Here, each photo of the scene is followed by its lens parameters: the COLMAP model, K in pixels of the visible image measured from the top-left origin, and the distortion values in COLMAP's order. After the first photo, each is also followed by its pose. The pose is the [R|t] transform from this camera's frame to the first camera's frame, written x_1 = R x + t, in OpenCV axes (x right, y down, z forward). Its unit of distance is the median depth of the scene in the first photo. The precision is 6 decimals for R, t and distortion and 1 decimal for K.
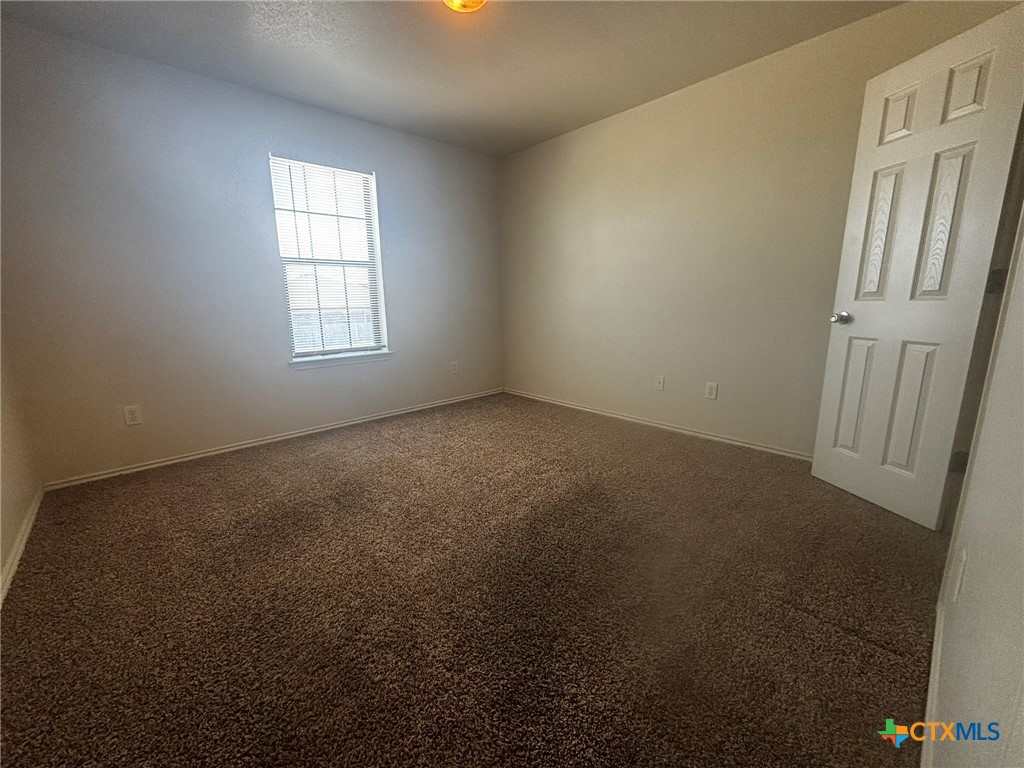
lens RADIAL K [[412.6, 0, 512.0], [0, 412.6, 384.0], [0, 0, 1]] dist [0.000063, -0.000114]
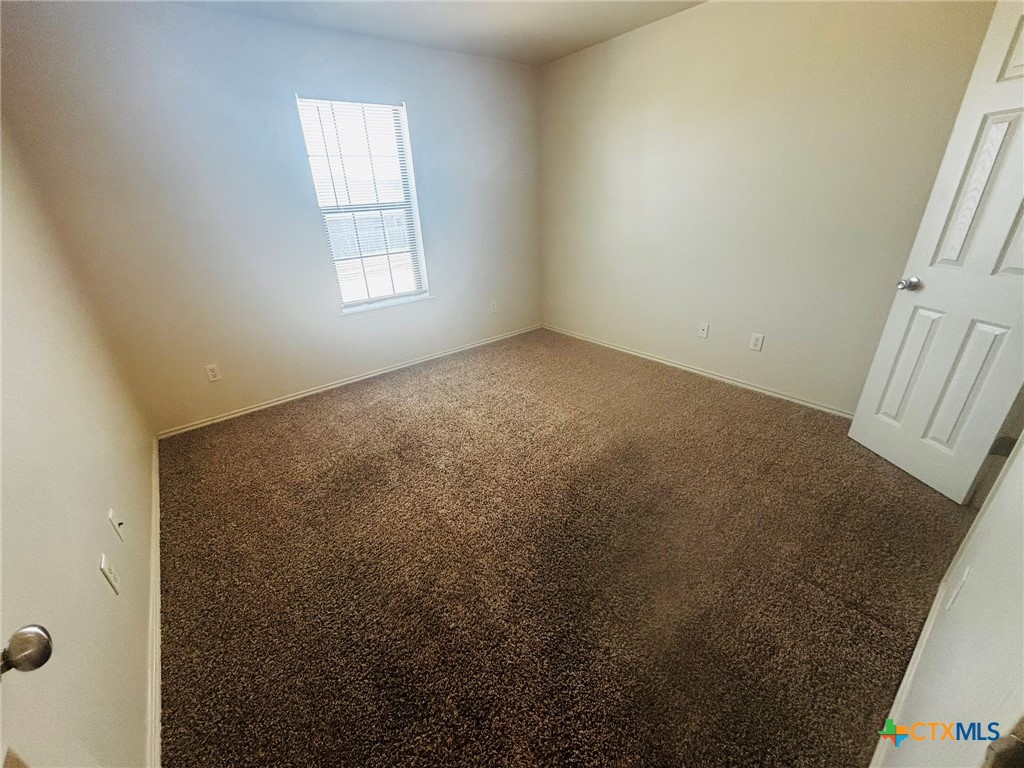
lens RADIAL K [[414.1, 0, 512.0], [0, 414.1, 384.0], [0, 0, 1]] dist [-0.000048, 0.000465]
pose [[0.996480, 0.005475, -0.083648, -0.026680], [0.013712, 0.973780, 0.227079, -0.231477], [0.082698, -0.227427, 0.970277, -0.050937]]
